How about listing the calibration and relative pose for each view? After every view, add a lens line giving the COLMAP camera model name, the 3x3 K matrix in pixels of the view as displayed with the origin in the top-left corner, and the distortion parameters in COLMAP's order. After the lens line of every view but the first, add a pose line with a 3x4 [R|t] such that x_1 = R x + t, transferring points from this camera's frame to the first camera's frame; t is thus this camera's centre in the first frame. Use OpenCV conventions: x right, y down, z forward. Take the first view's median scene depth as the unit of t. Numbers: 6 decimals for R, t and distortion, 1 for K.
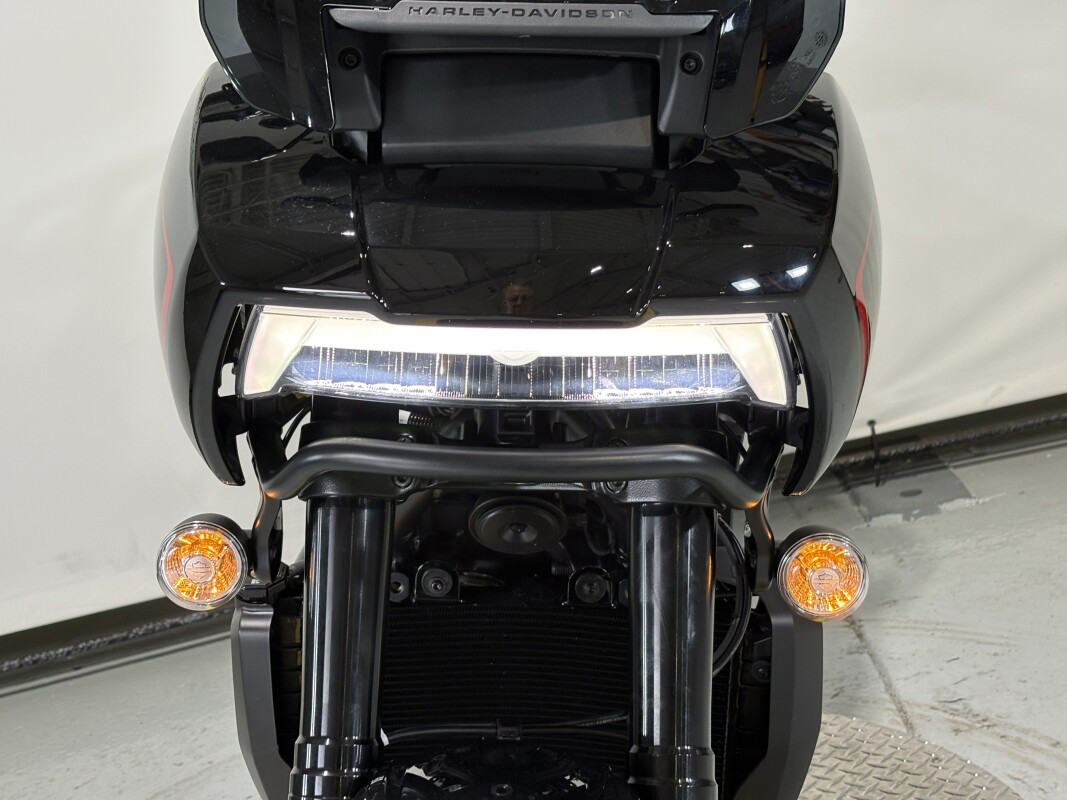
lens RADIAL K [[1687.1, 0, 533.5], [0, 1687.1, 400.0], [0, 0, 1]] dist [0.227945, -0.945322]
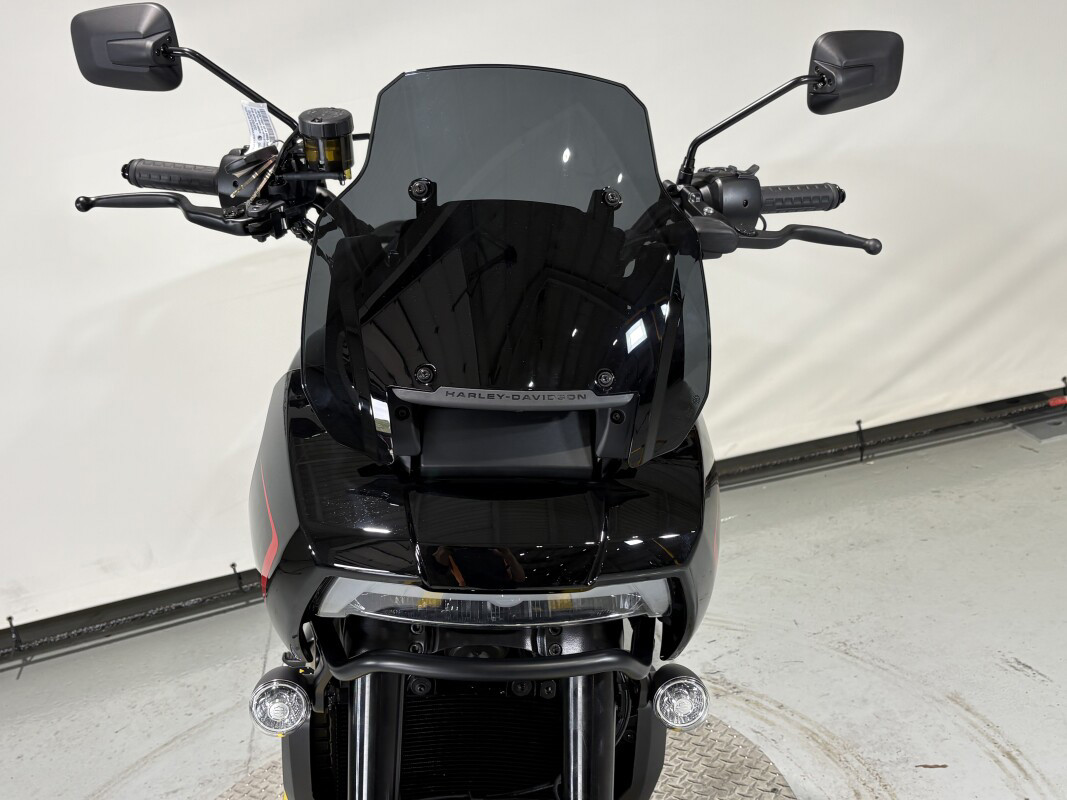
lens RADIAL K [[1164.7, 0, 538.0], [0, 1164.7, 382.9], [0, 0, 1]] dist [0.107802, -0.319964]
pose [[0.991851, 0.006345, 0.127243, -0.051121], [-0.008146, 0.999874, 0.013640, -0.103365], [-0.127141, -0.014566, 0.991778, -0.031123]]
